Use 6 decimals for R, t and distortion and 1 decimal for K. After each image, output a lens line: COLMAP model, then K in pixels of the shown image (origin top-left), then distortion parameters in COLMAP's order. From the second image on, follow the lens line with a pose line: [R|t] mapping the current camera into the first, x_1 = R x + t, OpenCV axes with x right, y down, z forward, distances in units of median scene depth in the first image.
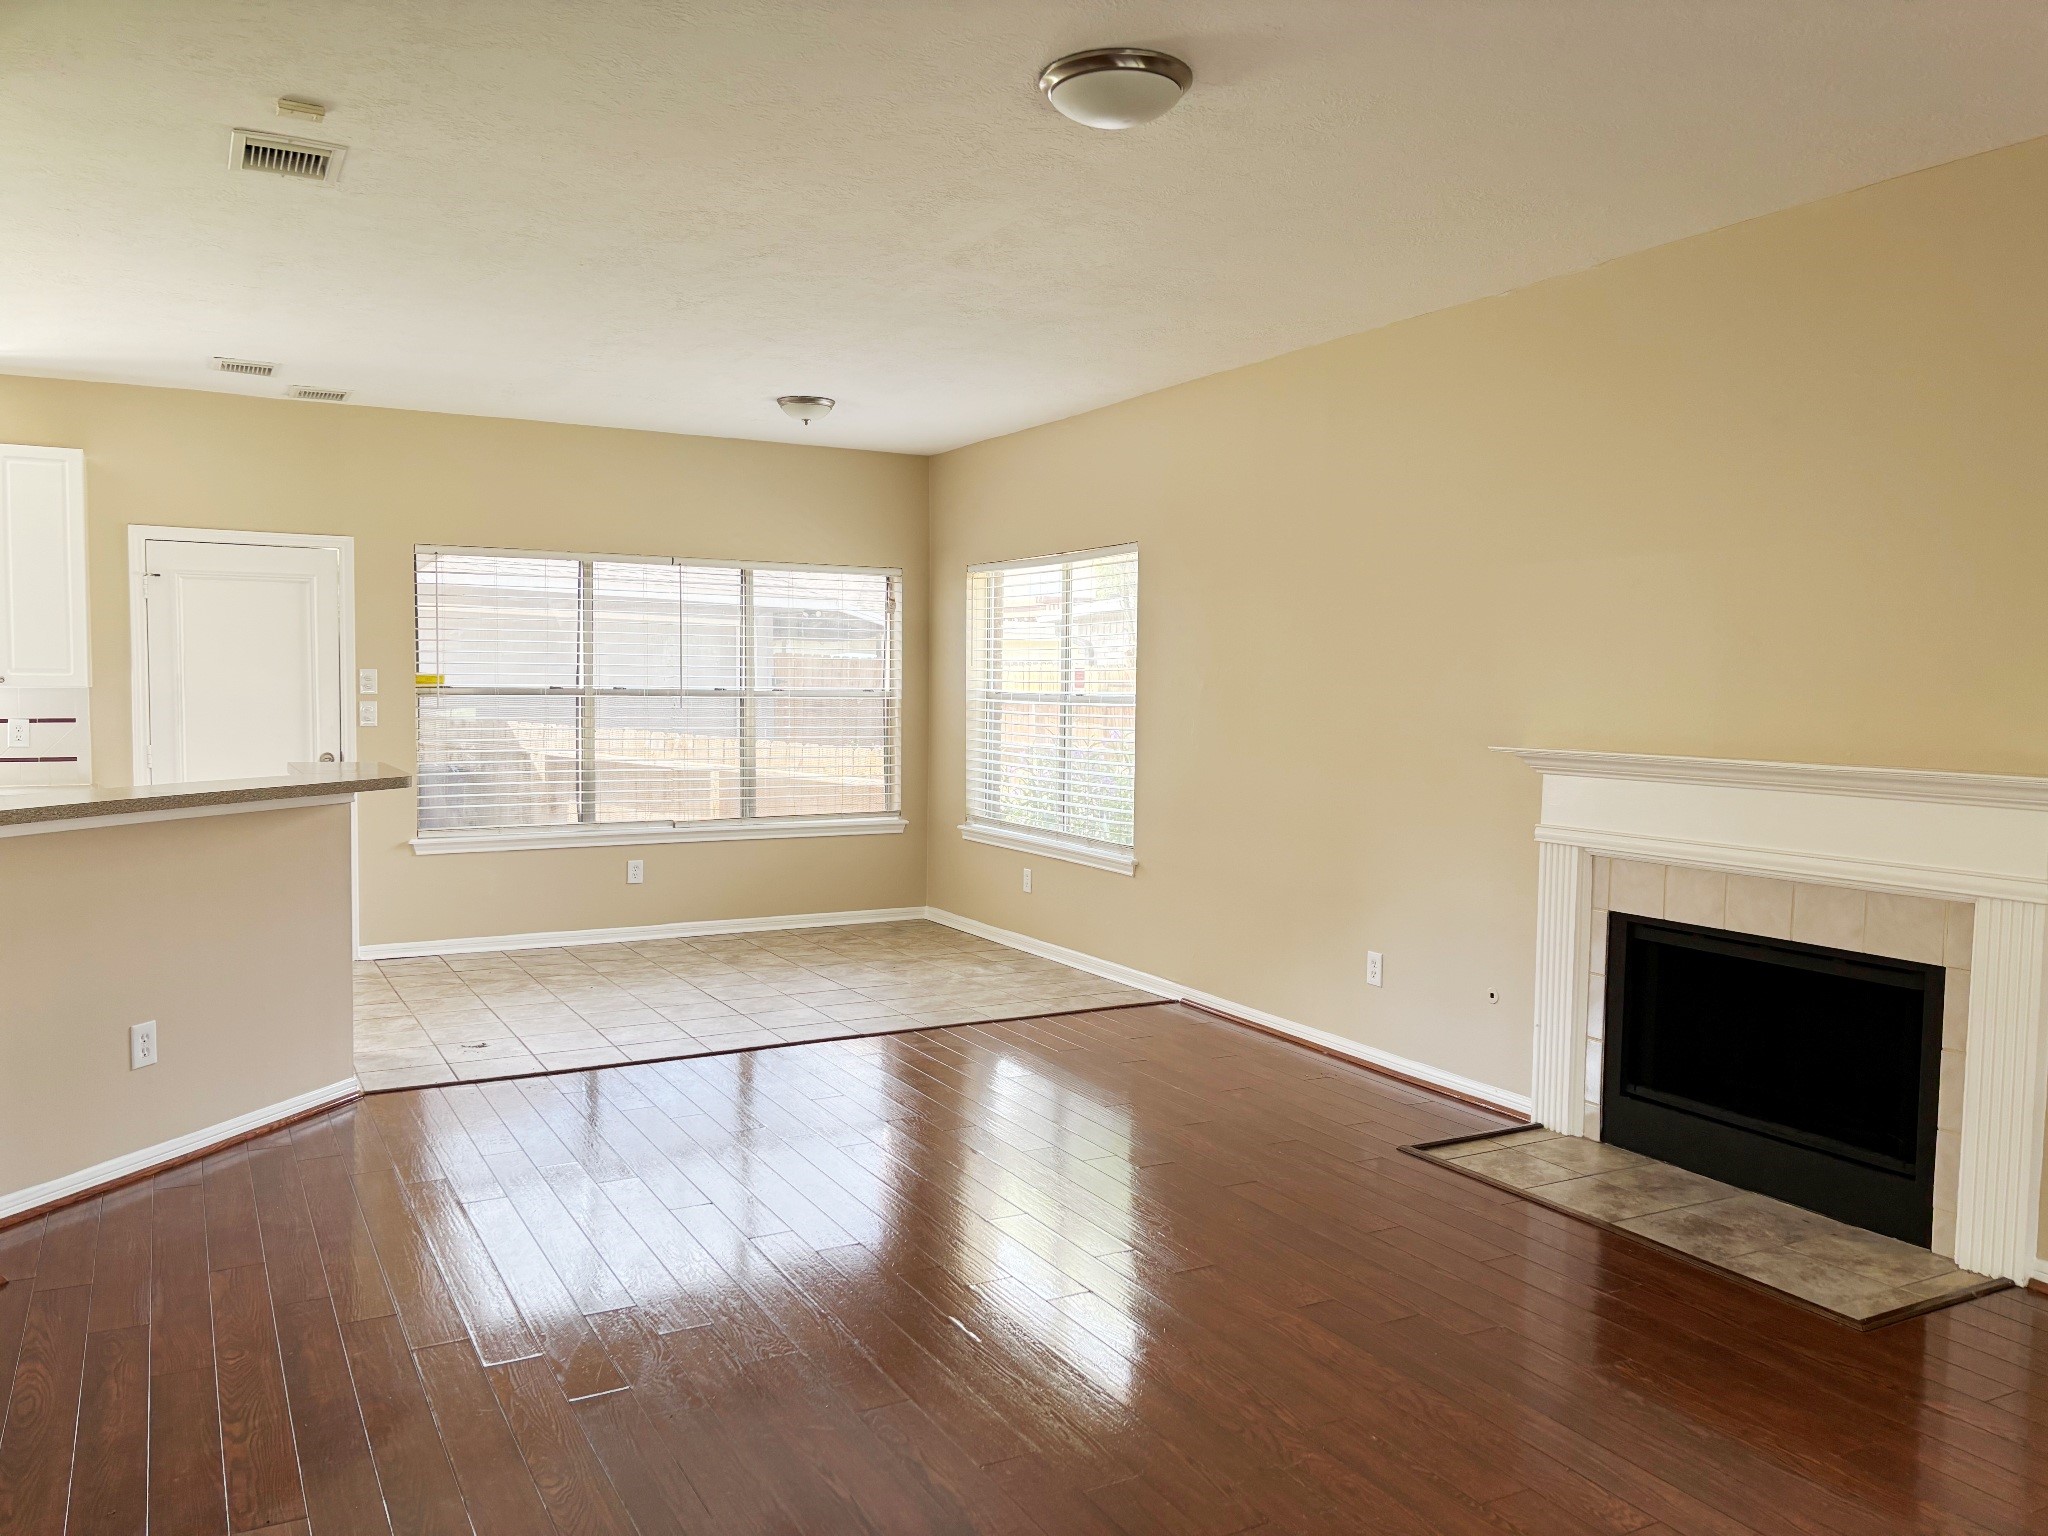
lens RADIAL K [[1559.1, 0, 1021.9], [0, 1559.1, 772.0], [0, 0, 1]] dist [0.041627, 0.001174]
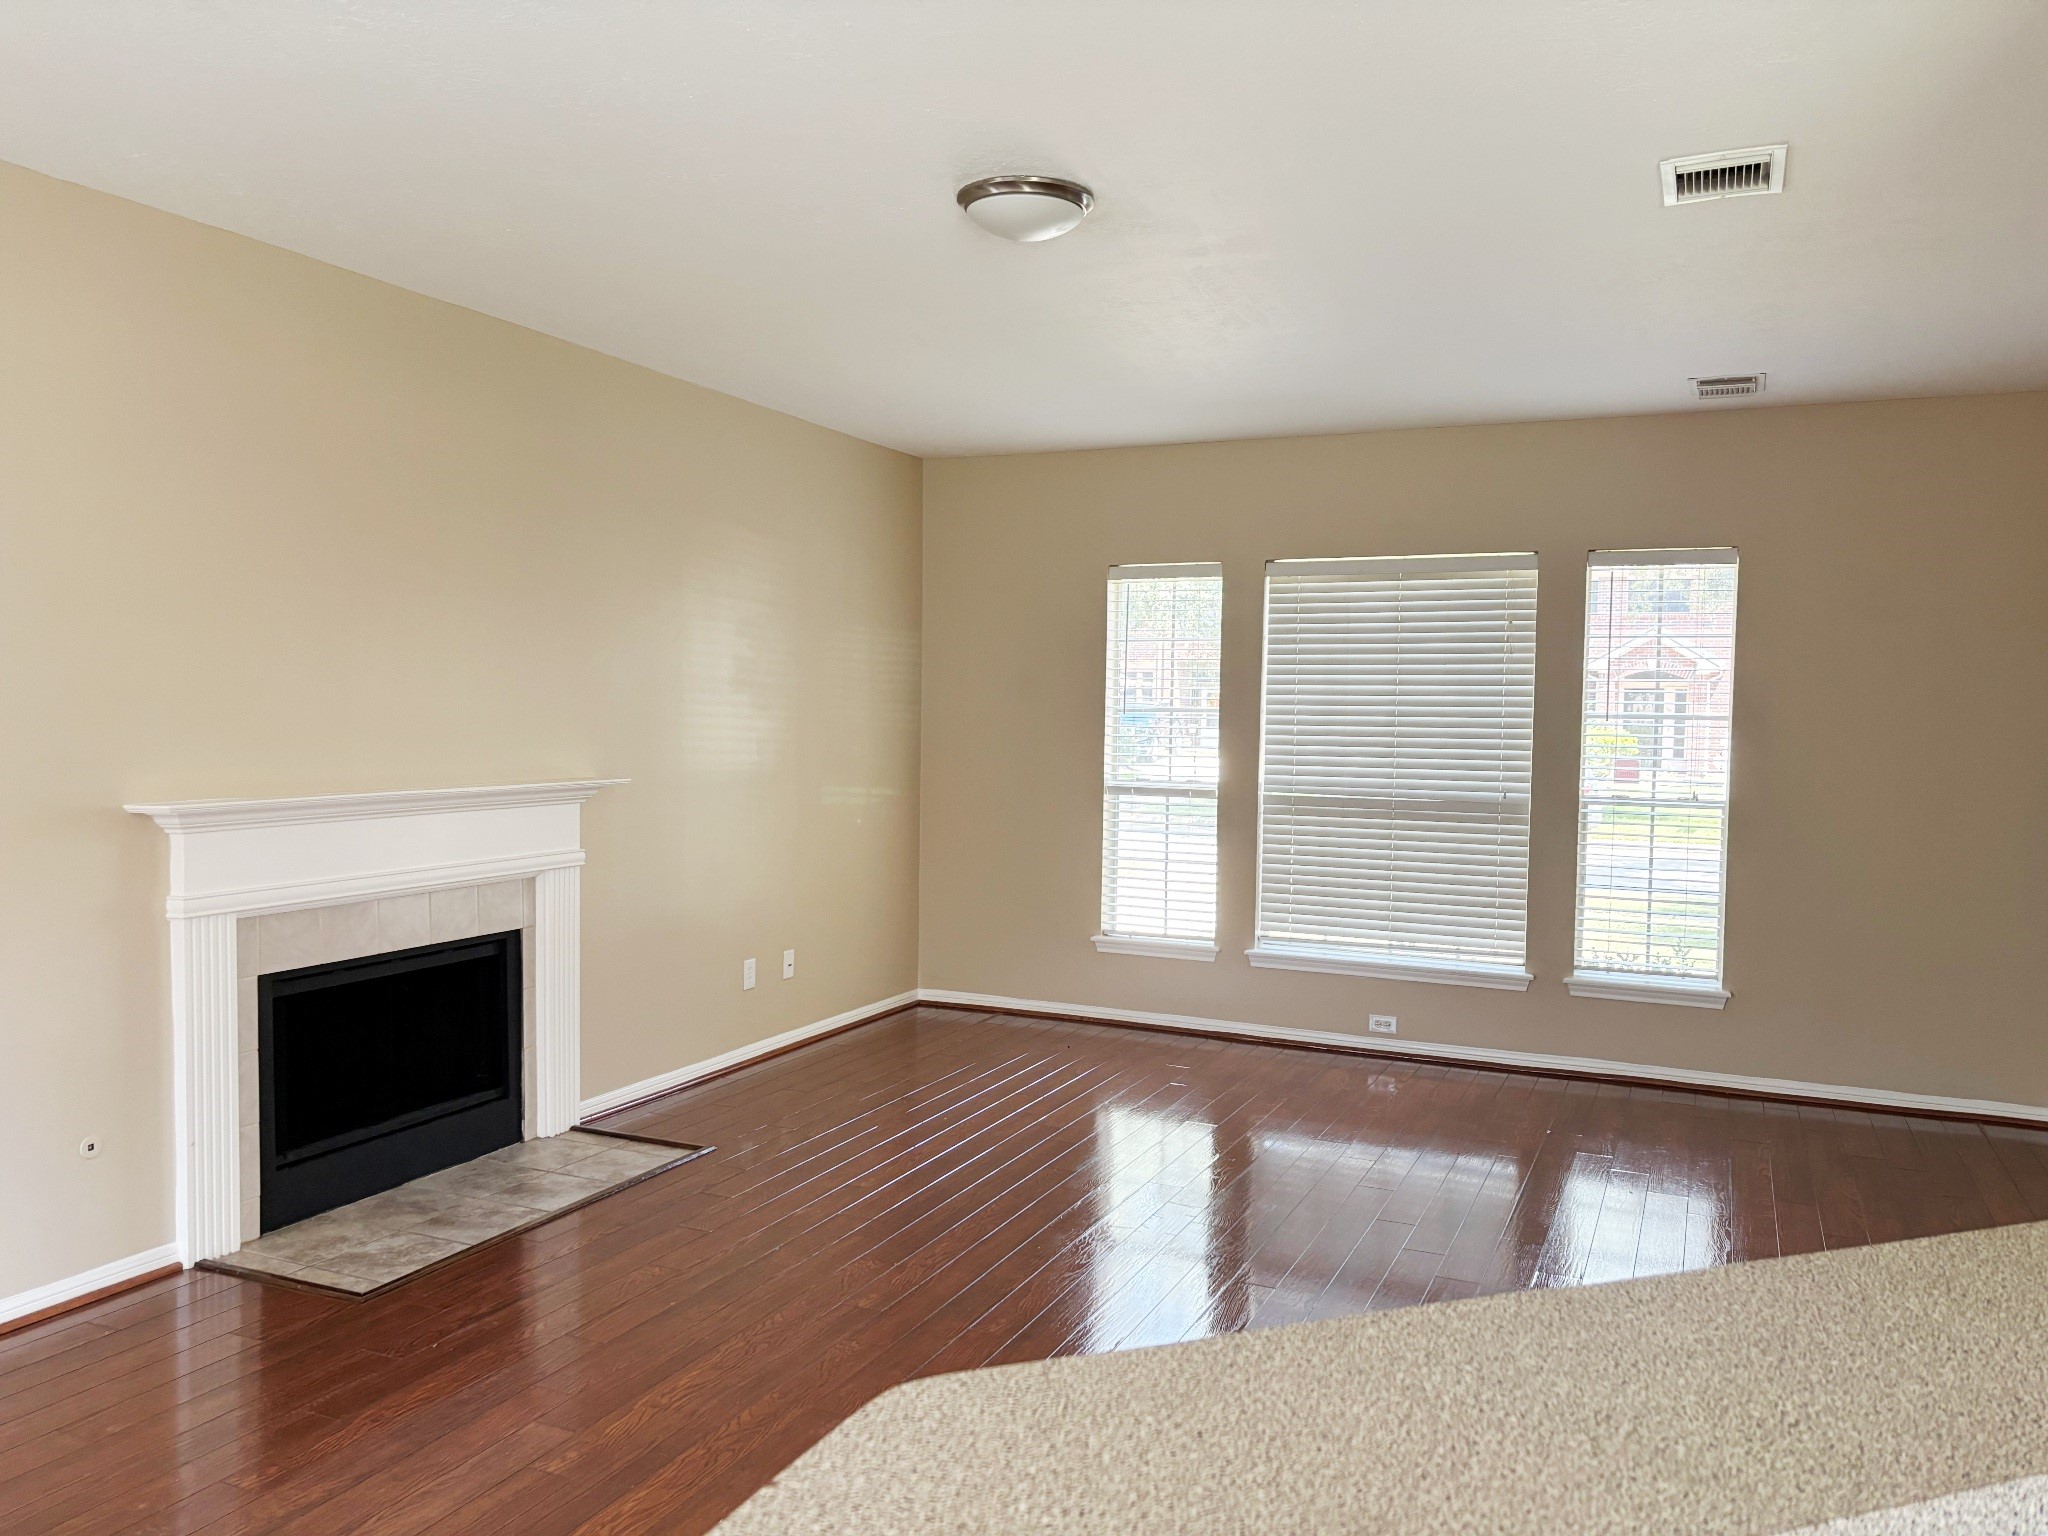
lens RADIAL K [[1559.1, 0, 1021.8], [0, 1559.1, 771.0], [0, 0, 1]] dist [0.041627, 0.001174]
pose [[-0.590826, -0.057559, 0.804743, -0.648941], [0.027065, 0.995476, 0.091071, -0.105695], [-0.806345, 0.075588, -0.586595, 1.274754]]
